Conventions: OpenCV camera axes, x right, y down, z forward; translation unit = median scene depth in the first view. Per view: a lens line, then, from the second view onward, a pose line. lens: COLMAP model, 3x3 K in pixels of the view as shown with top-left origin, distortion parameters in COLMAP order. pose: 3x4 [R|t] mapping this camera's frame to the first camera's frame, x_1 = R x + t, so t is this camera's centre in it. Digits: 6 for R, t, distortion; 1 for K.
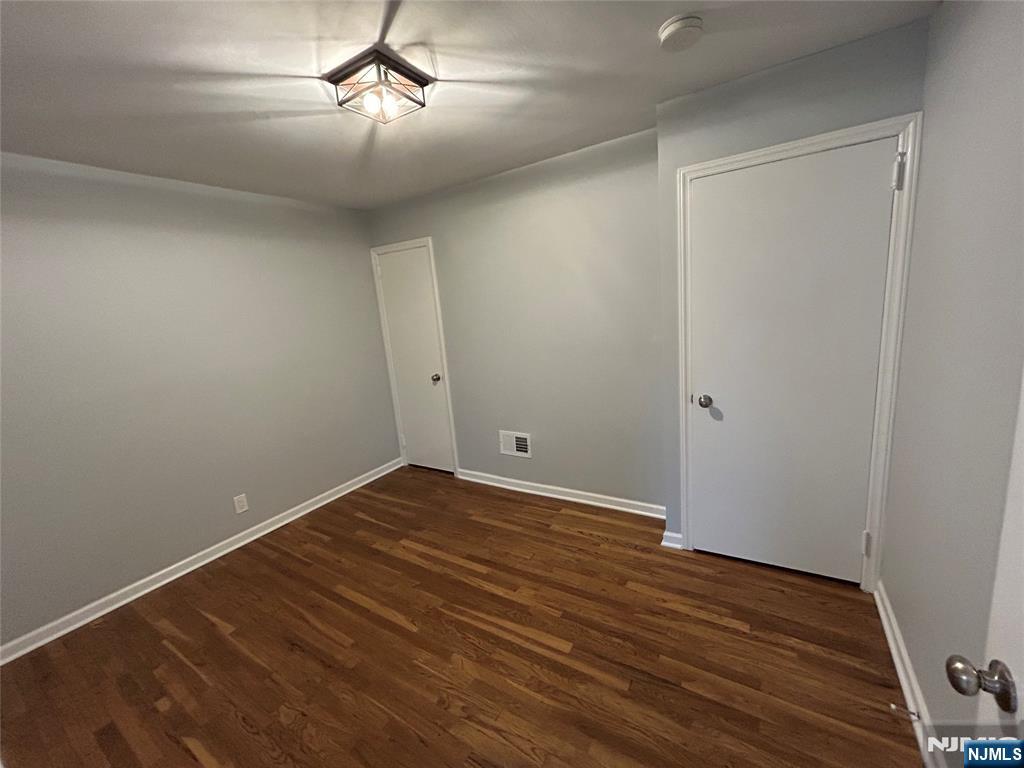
lens RADIAL K [[413.4, 0, 509.9], [0, 413.4, 383.7], [0, 0, 1]] dist [0.001244, 0.000434]
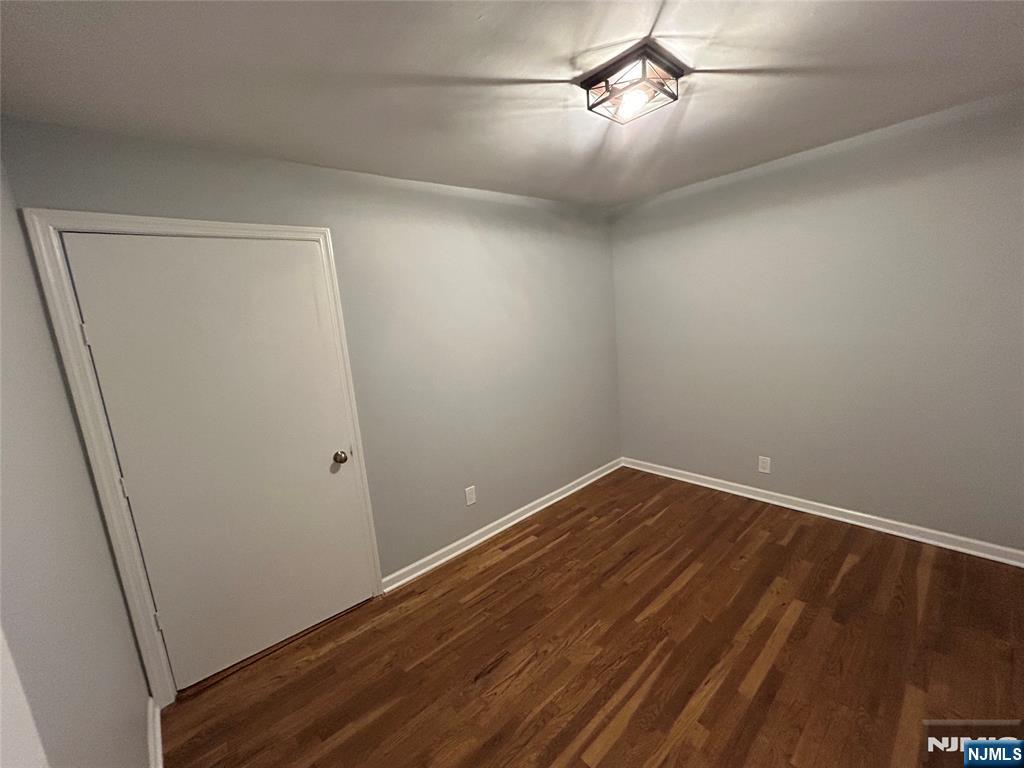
lens RADIAL K [[413.4, 0, 510.9], [0, 413.4, 383.4], [0, 0, 1]] dist [0.001244, 0.000434]
pose [[-0.273727, 0.272174, -0.922494, 0.637228], [-0.070297, 0.950898, 0.301414, -0.259137], [0.959235, 0.147354, -0.241153, 0.824073]]
